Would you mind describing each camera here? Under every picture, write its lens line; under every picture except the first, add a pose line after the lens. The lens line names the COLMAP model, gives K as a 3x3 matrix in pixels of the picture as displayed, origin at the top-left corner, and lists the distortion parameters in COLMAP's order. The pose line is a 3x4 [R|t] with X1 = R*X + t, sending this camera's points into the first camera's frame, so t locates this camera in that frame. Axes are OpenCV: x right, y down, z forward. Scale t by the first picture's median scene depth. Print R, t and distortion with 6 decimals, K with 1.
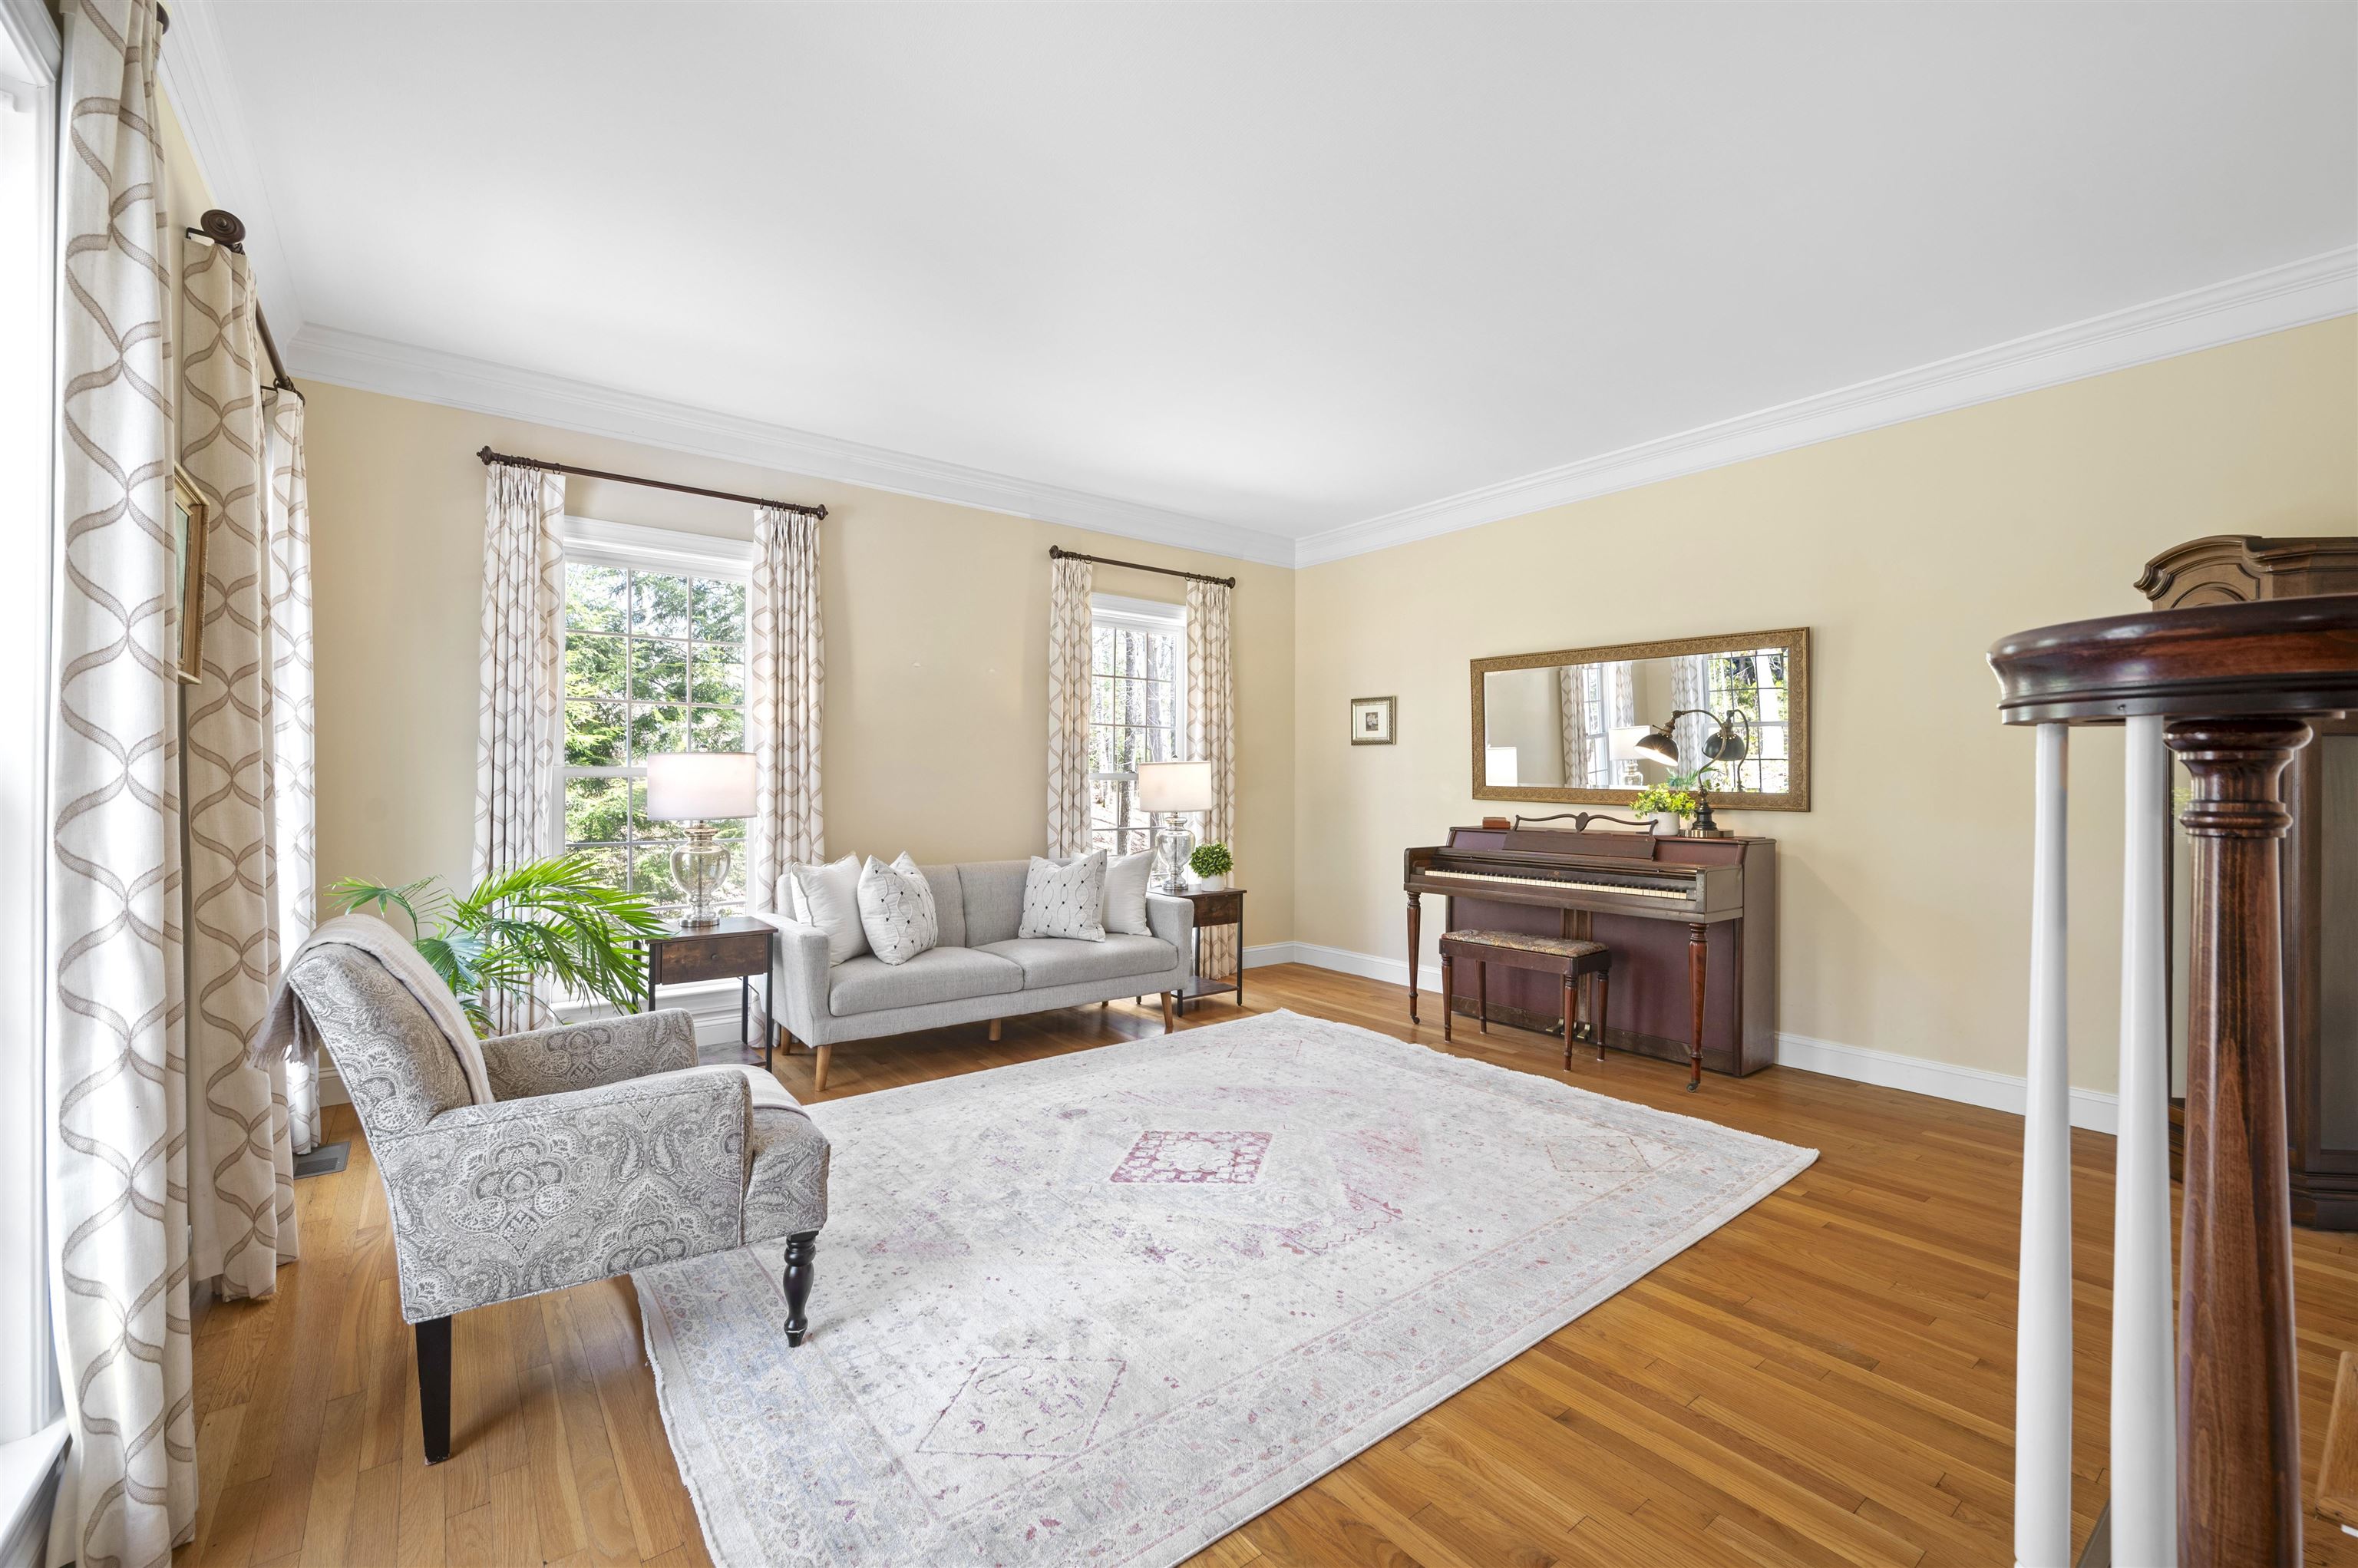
lens RADIAL K [[980.6, 0, 1175.0], [0, 980.6, 778.2], [0, 0, 1]] dist [-0.002404, 0.000898]
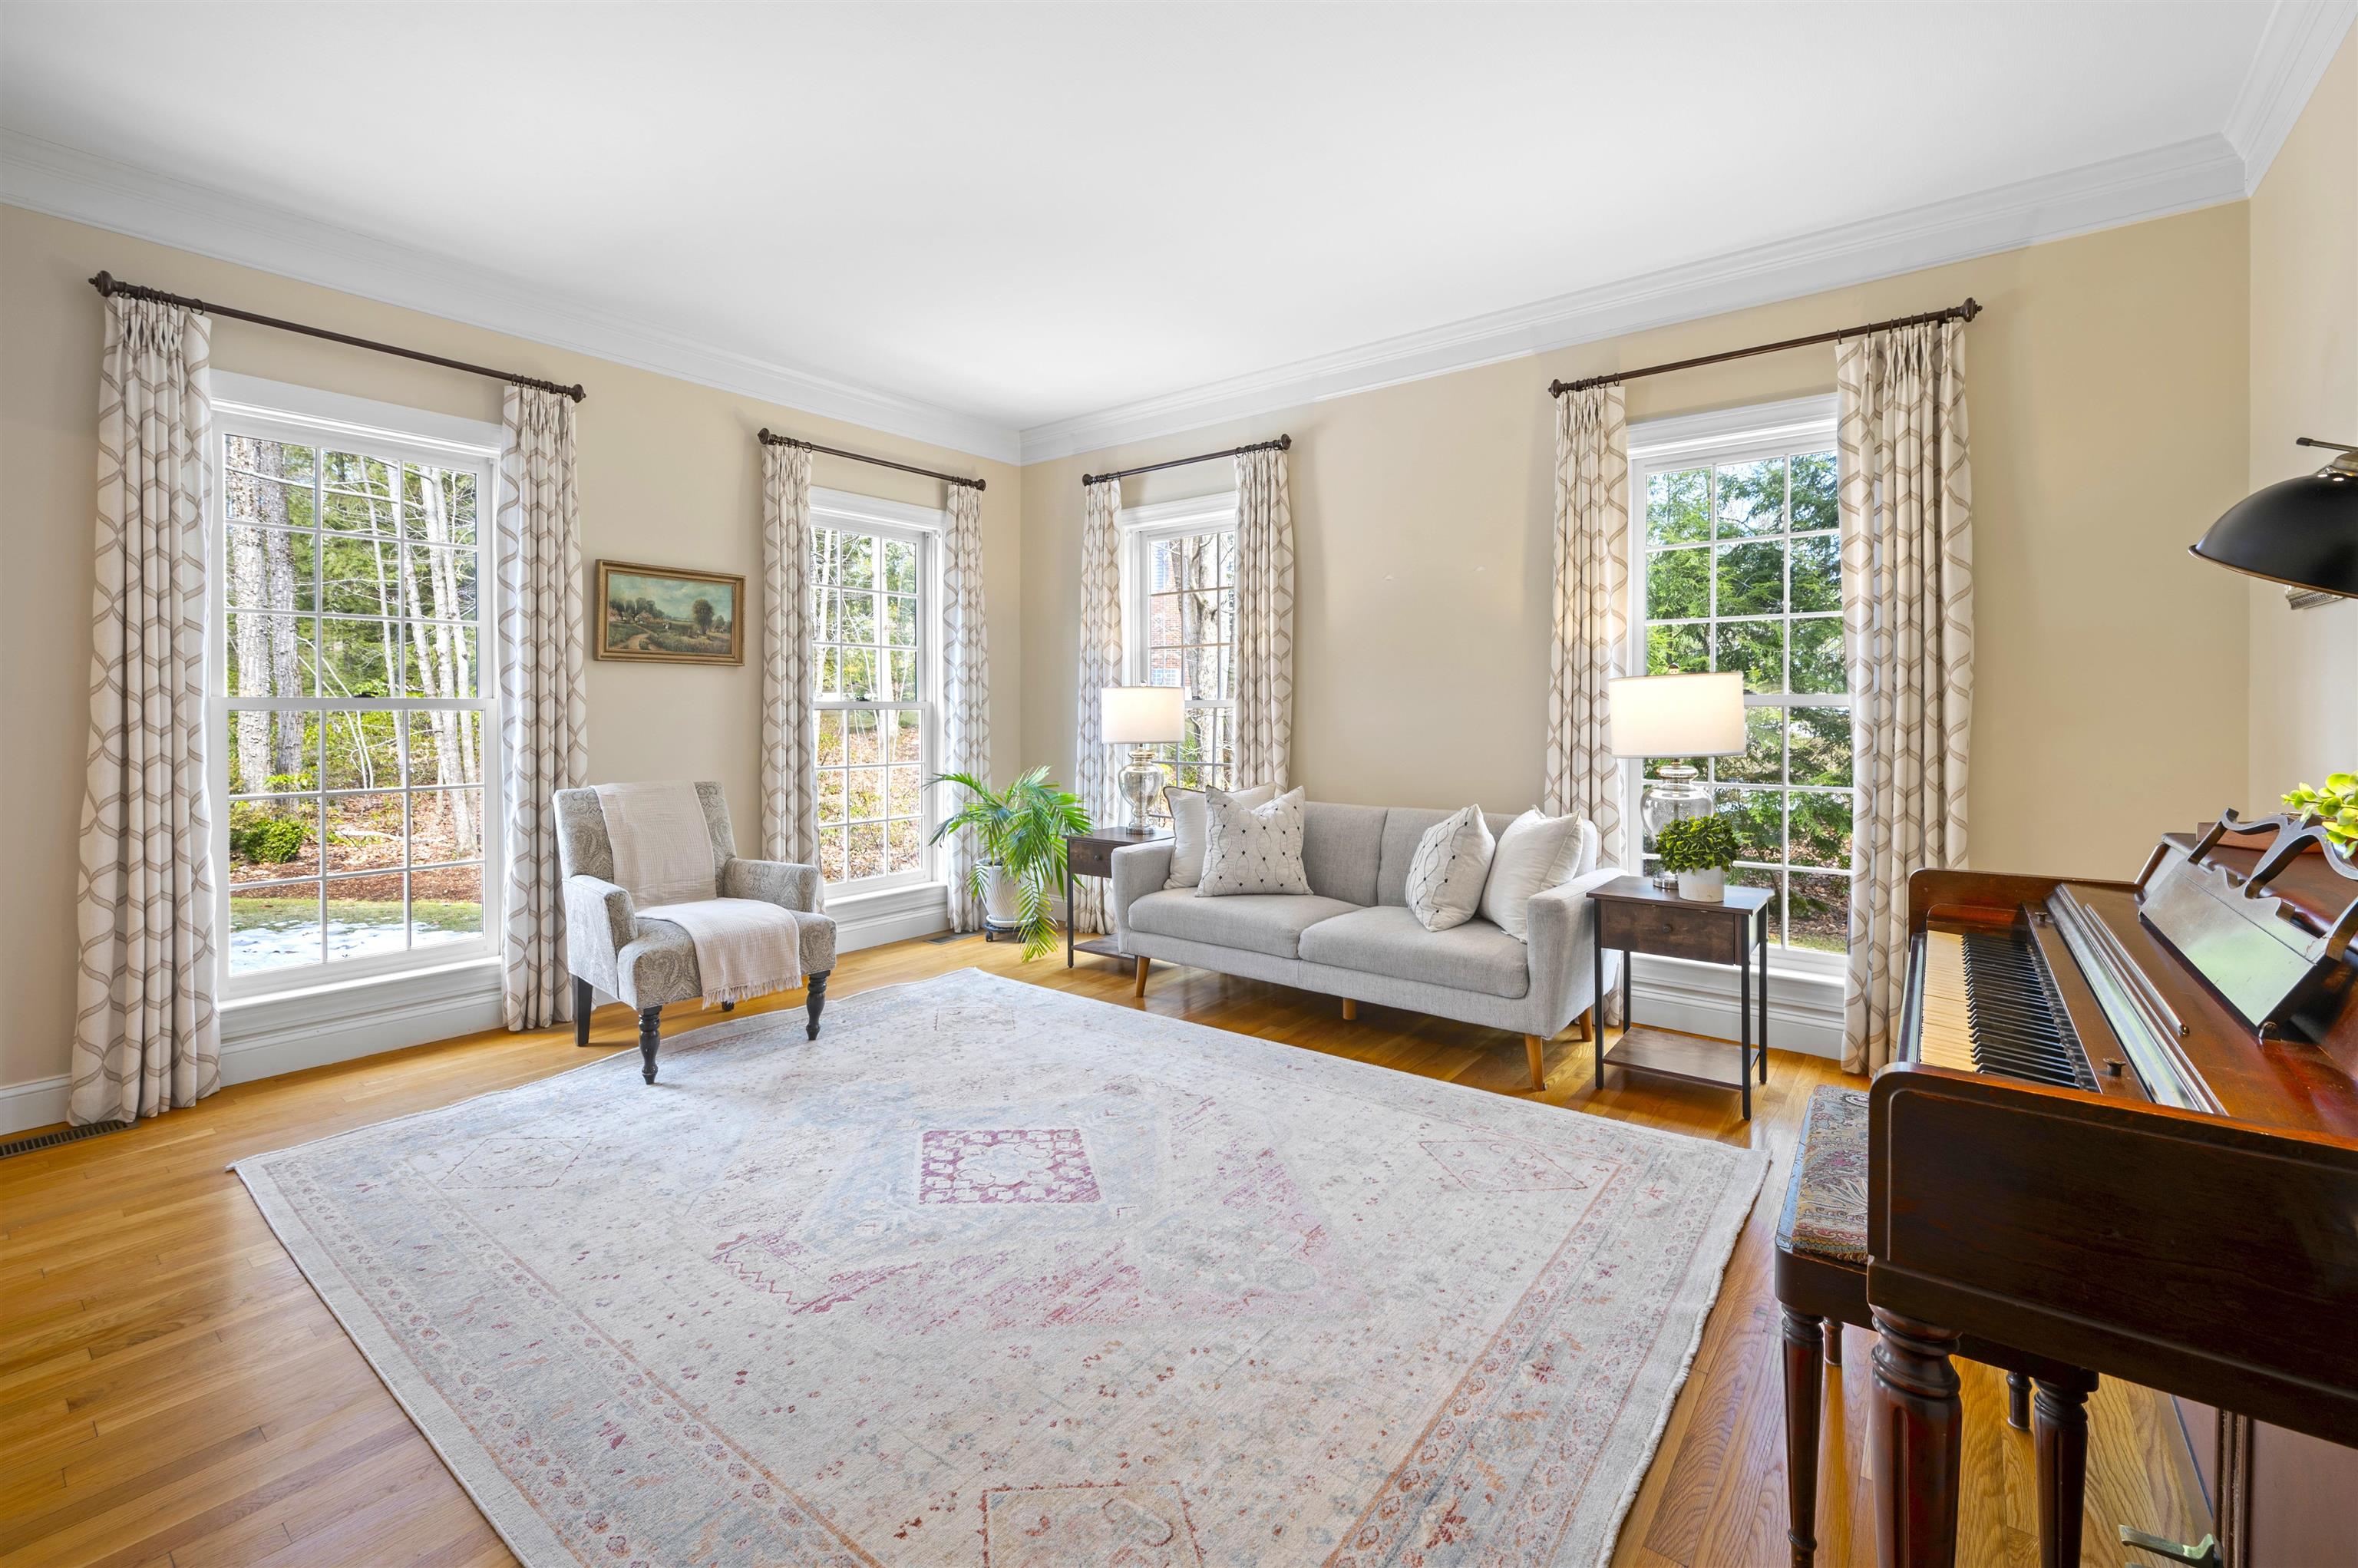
lens RADIAL K [[980.6, 0, 1160.8], [0, 980.6, 722.0], [0, 0, 1]] dist [-0.002404, 0.000898]
pose [[0.253116, 0.008382, -0.967400, 0.565212], [0.010599, 0.999878, 0.011437, 0.001515], [0.967378, -0.013148, 0.252996, 0.609446]]
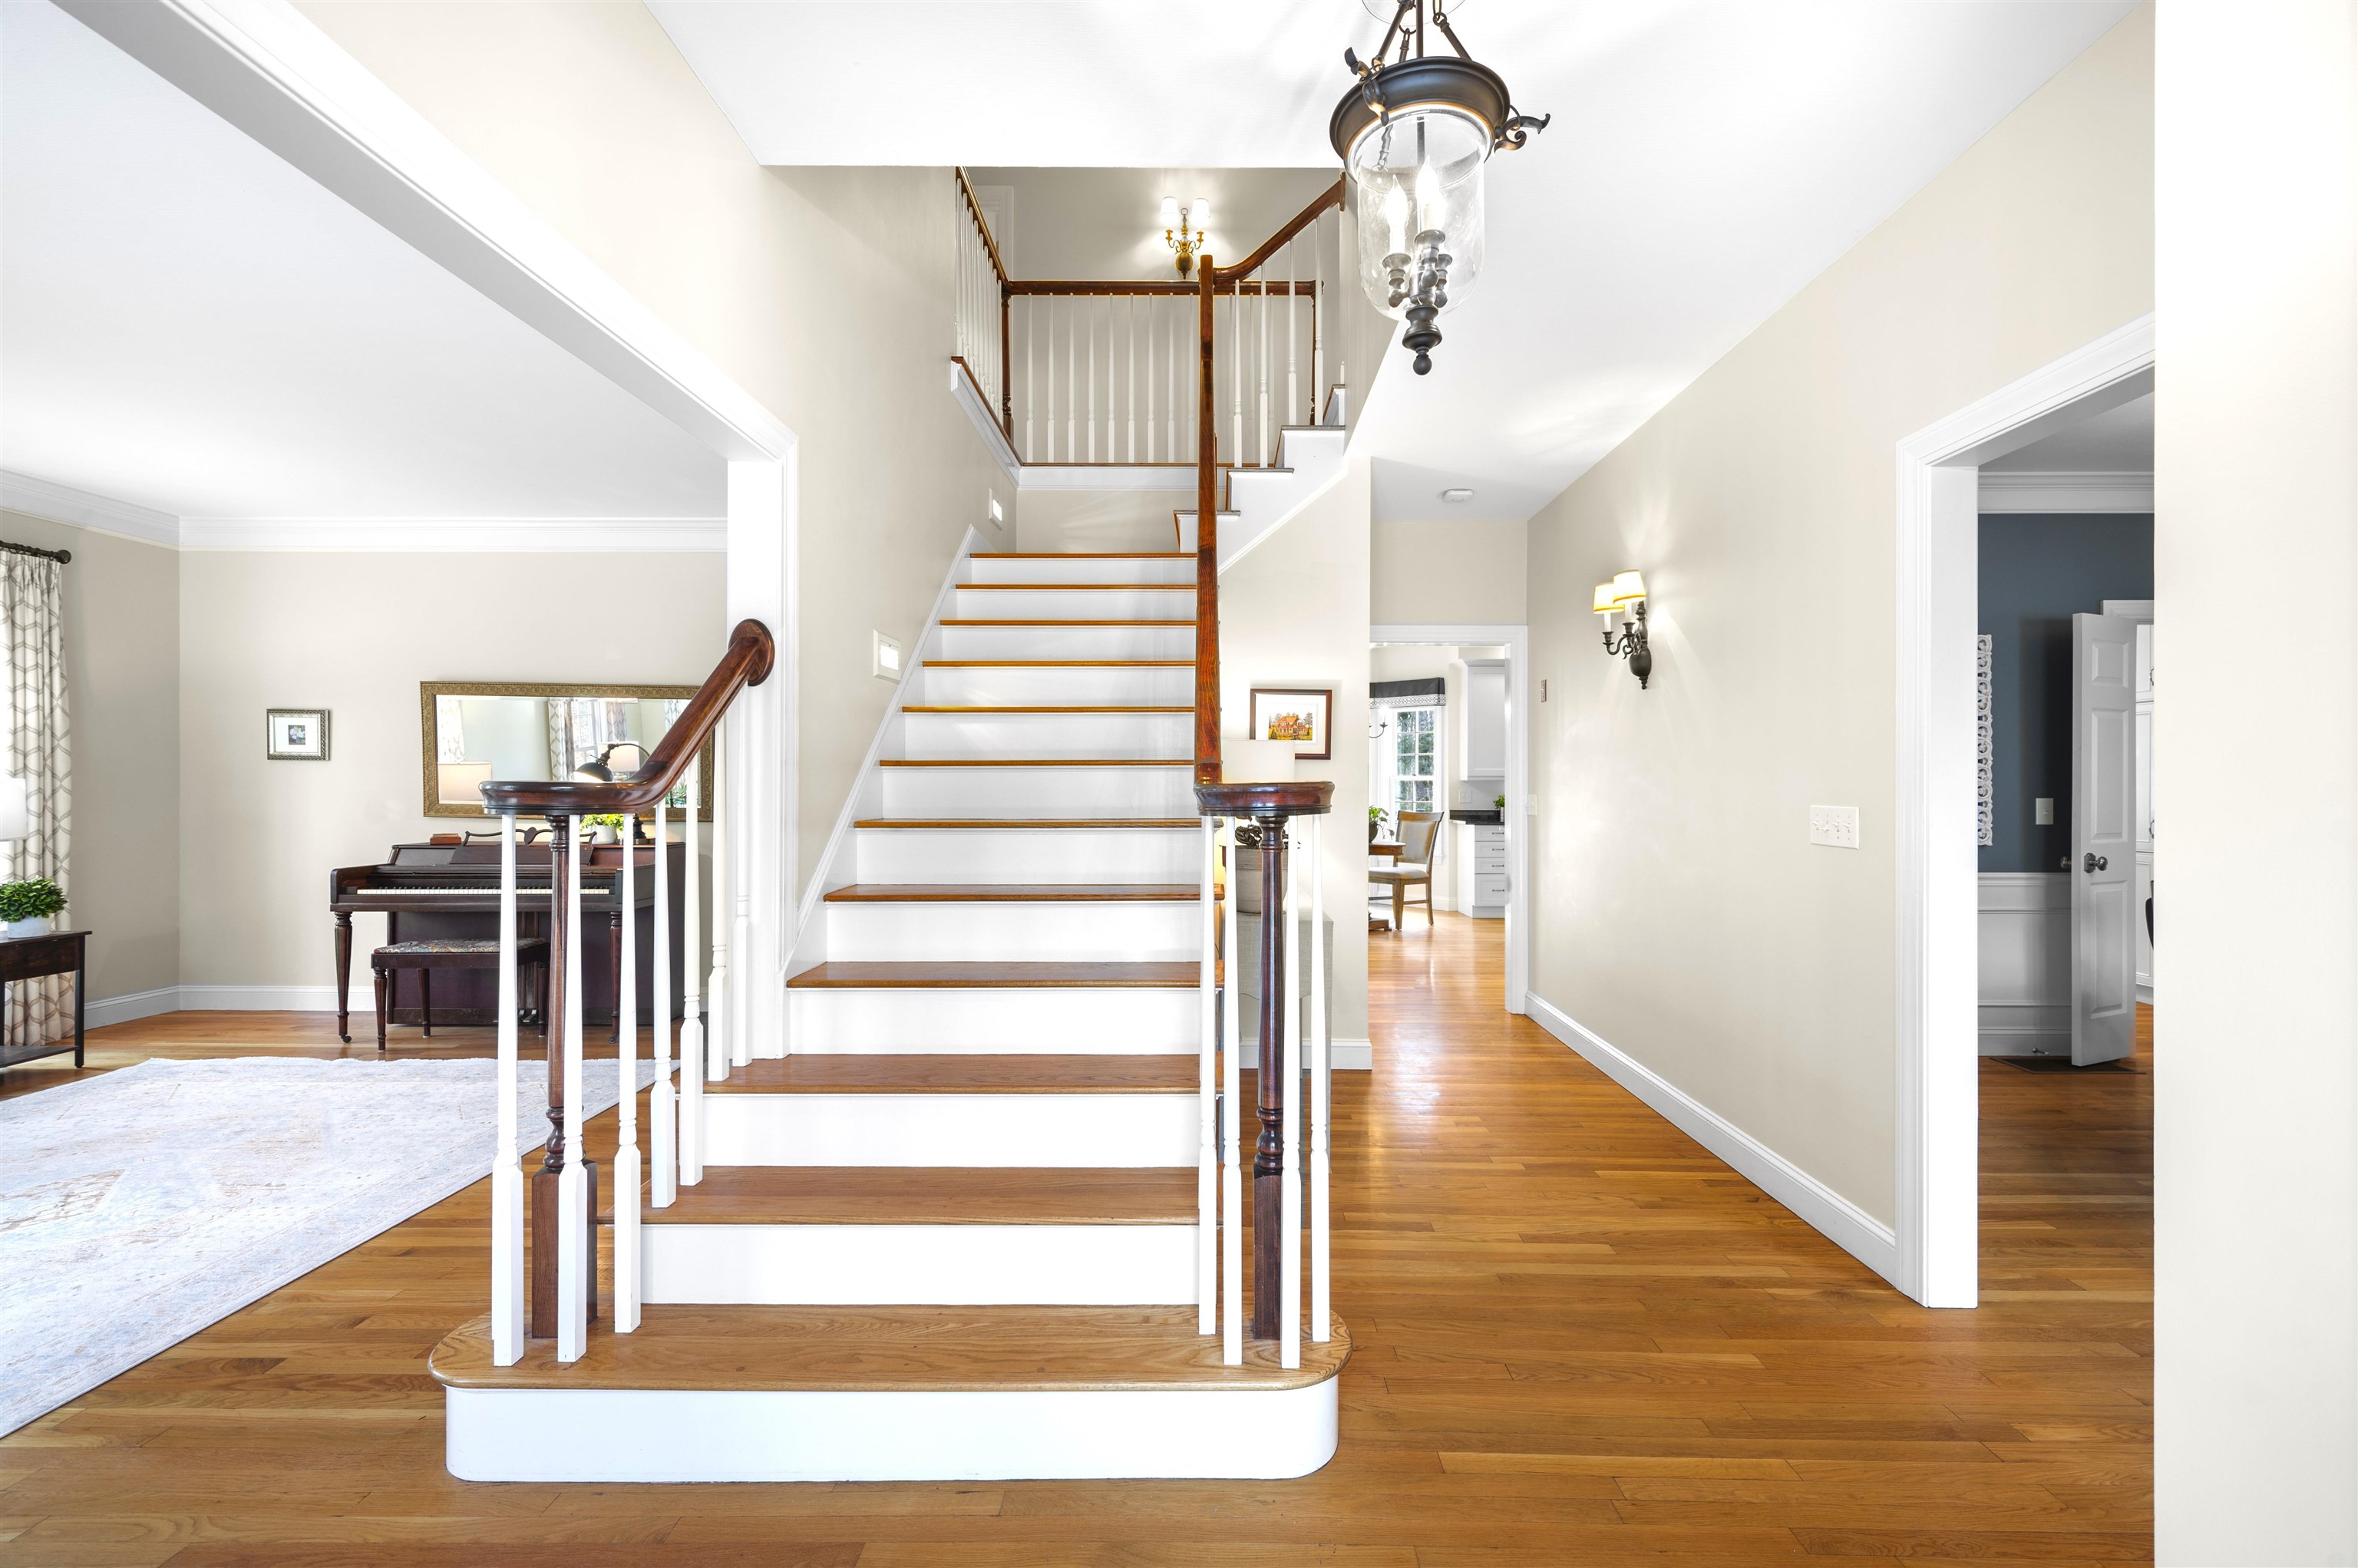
lens RADIAL K [[980.6, 0, 1217.3], [0, 980.6, 785.2], [0, 0, 1]] dist [-0.002404, 0.000898]
pose [[0.605683, -0.002633, 0.795702, -0.012215], [-0.003452, 0.999976, 0.005937, -0.023386], [-0.795699, -0.006343, 0.605660, -0.329531]]
